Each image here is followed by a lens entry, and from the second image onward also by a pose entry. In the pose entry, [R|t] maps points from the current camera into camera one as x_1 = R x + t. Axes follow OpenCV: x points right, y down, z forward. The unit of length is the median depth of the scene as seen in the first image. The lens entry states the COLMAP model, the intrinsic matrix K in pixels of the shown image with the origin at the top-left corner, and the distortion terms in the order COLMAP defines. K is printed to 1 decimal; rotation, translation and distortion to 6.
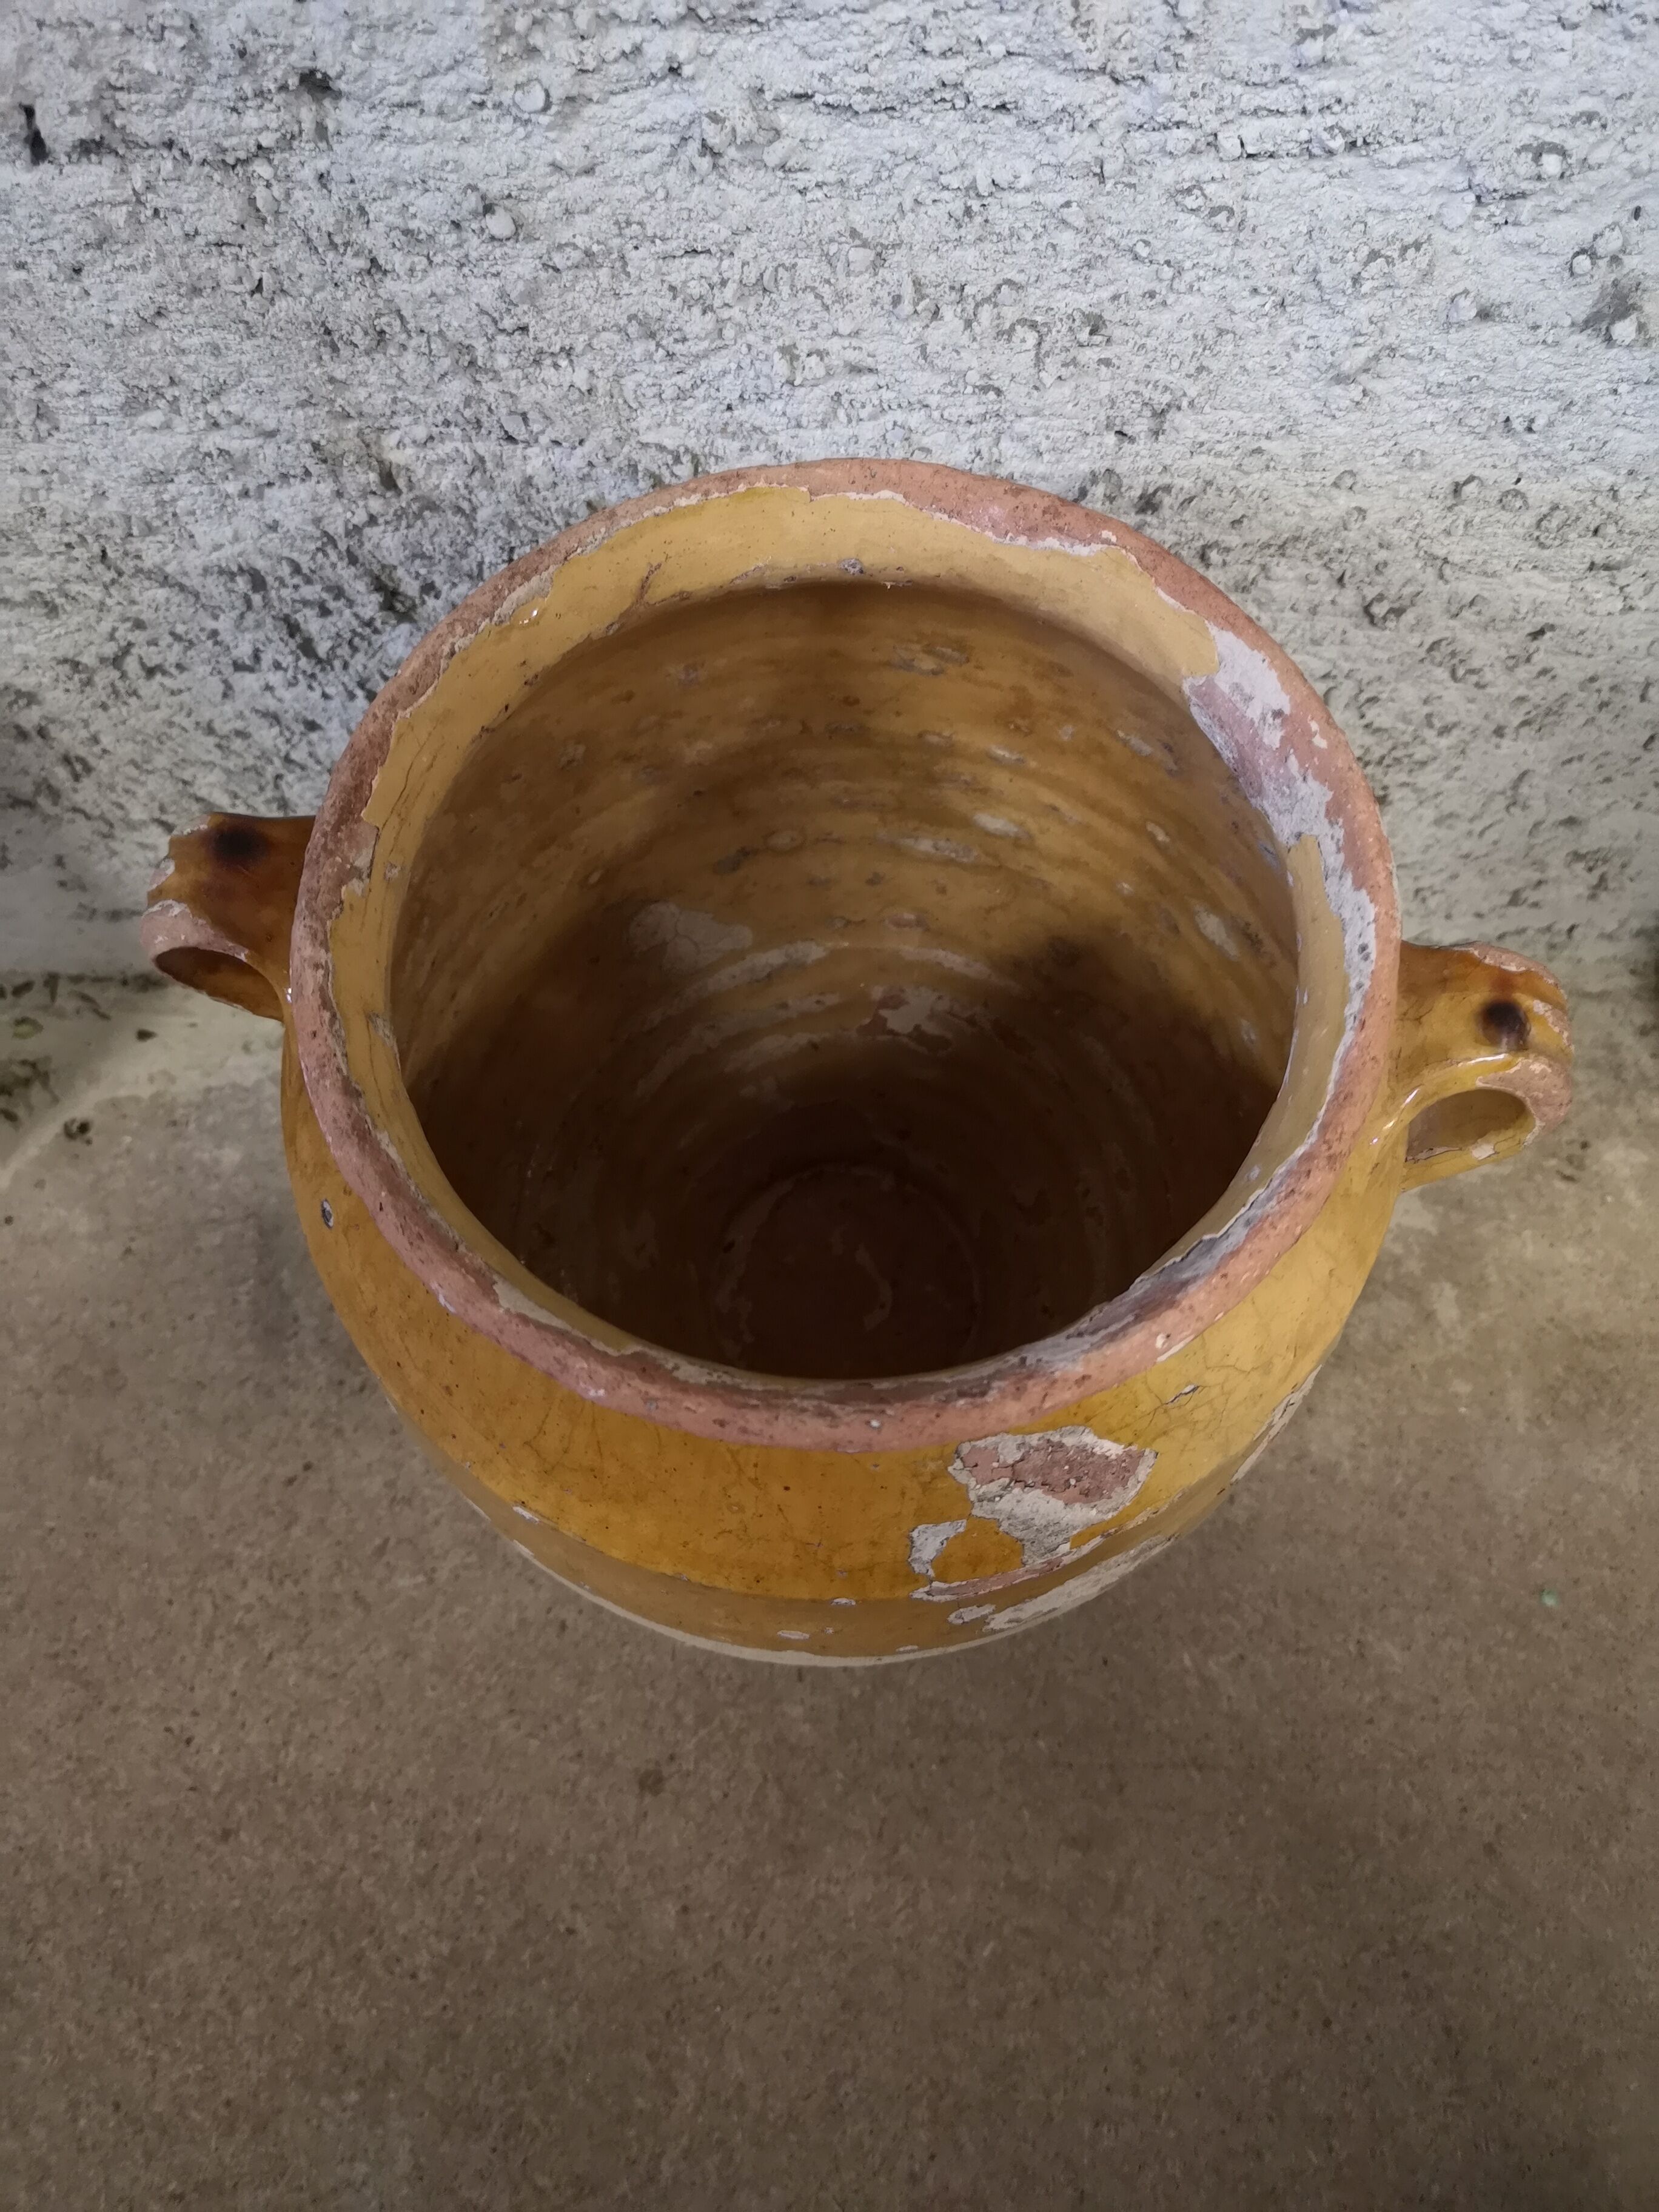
lens RADIAL K [[1734.1, 0, 819.3], [0, 1734.1, 1090.9], [0, 0, 1]] dist [0.032691, -0.052369]
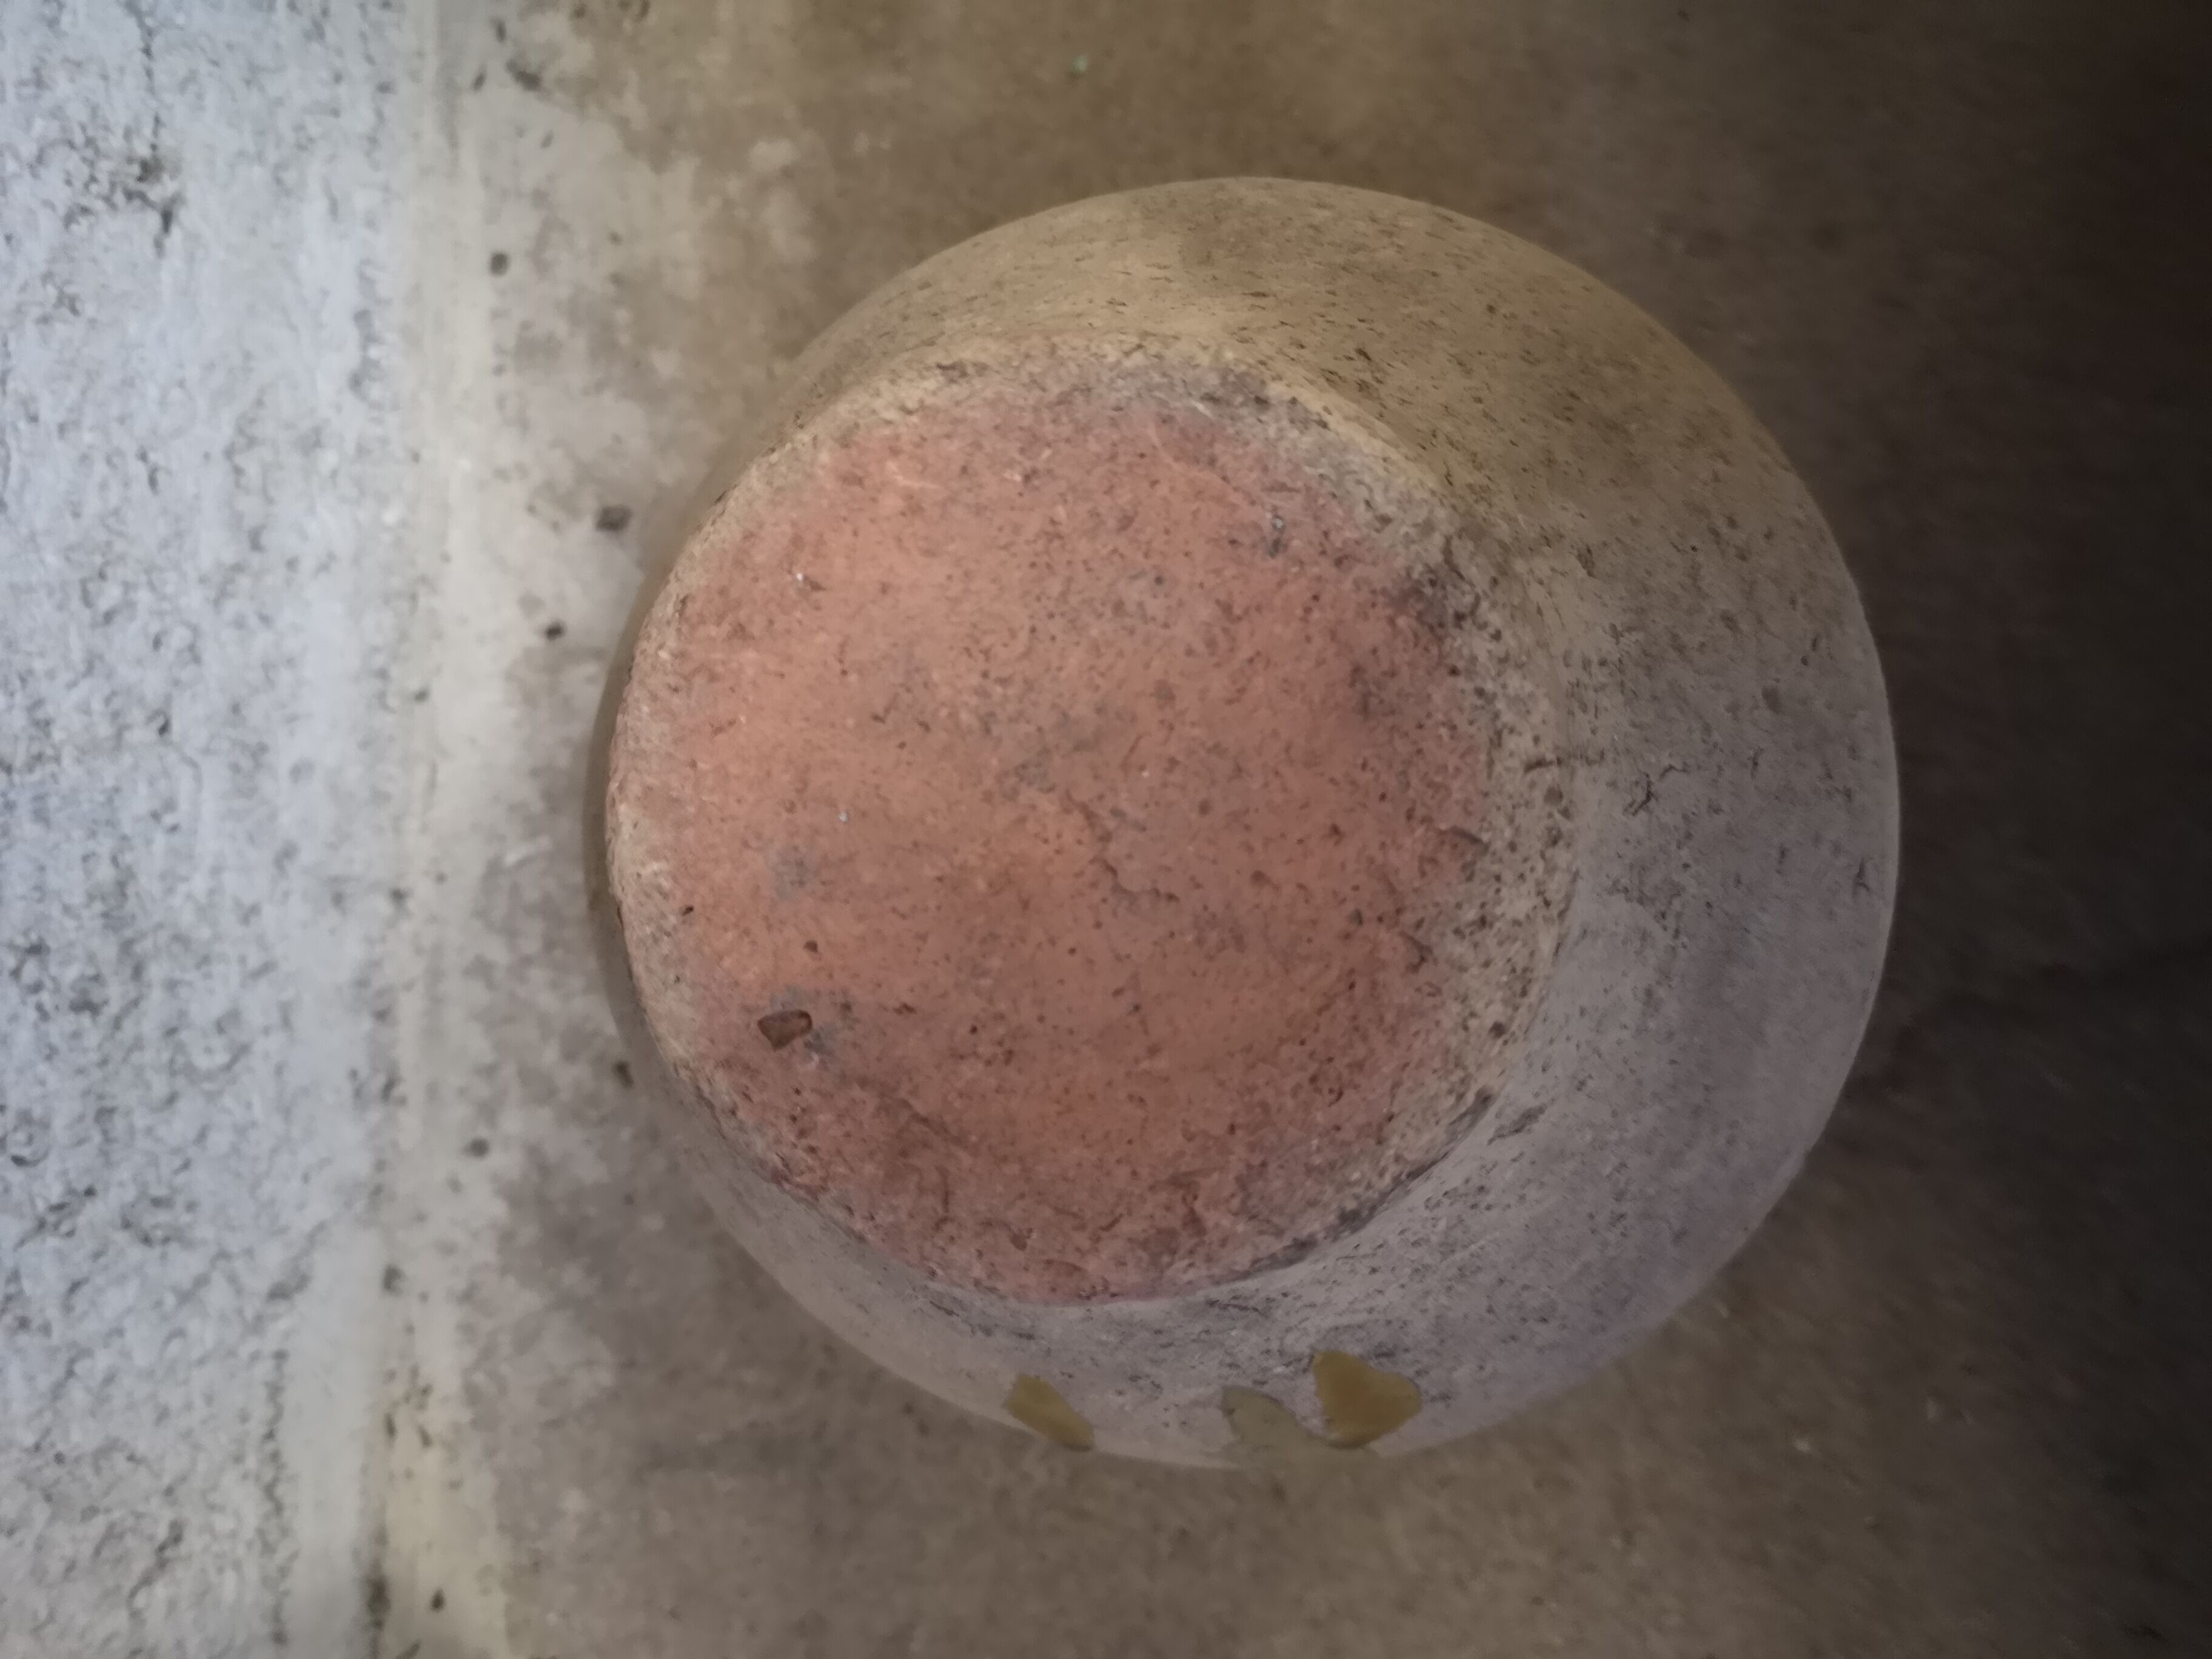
lens RADIAL K [[1734.1, 0, 1114.0], [0, 1734.1, 840.5], [0, 0, 1]] dist [0.032691, -0.052369]
pose [[0.030109, -0.999405, 0.016799, -0.012399], [0.988248, 0.032285, 0.149411, 0.251398], [-0.149865, 0.012103, 0.988632, 0.114653]]
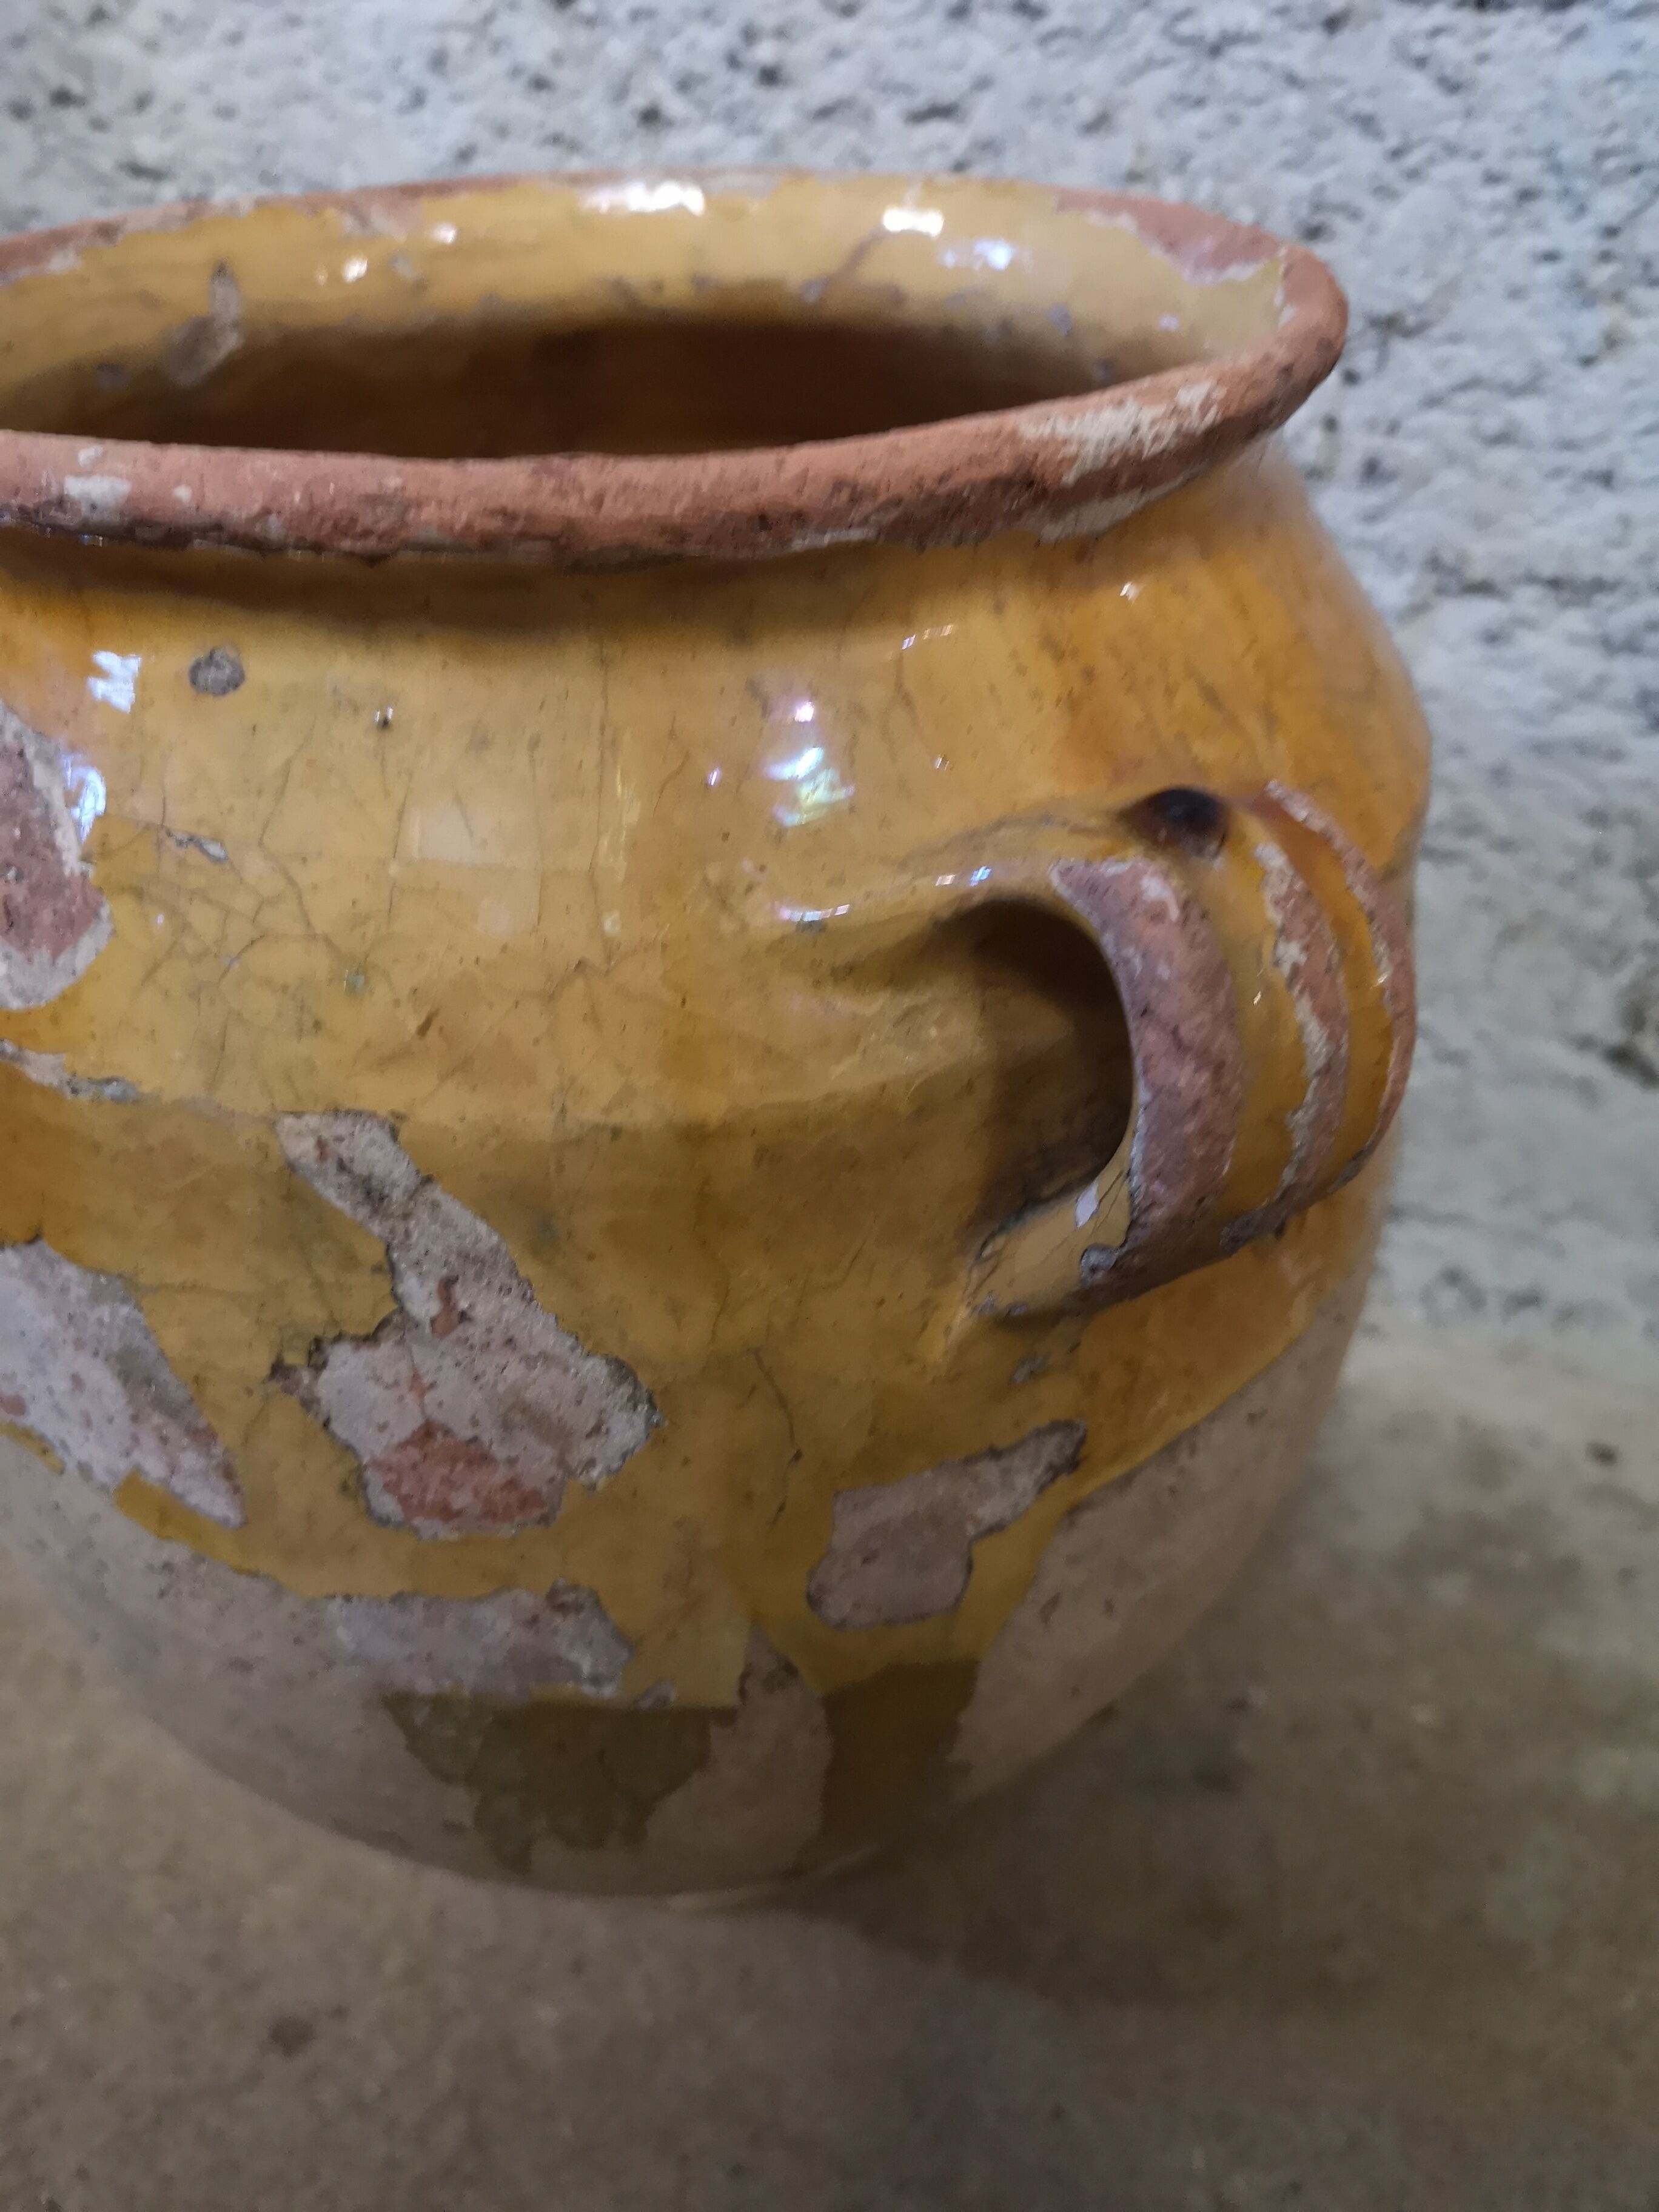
lens RADIAL K [[1734.1, 0, 821.7], [0, 1734.1, 1056.2], [0, 0, 1]] dist [0.032691, -0.052369]
pose [[0.939408, 0.192936, -0.283352, 0.253082], [-0.317952, 0.799363, -0.509829, 0.497516], [0.128137, 0.569030, 0.812272, 0.422795]]
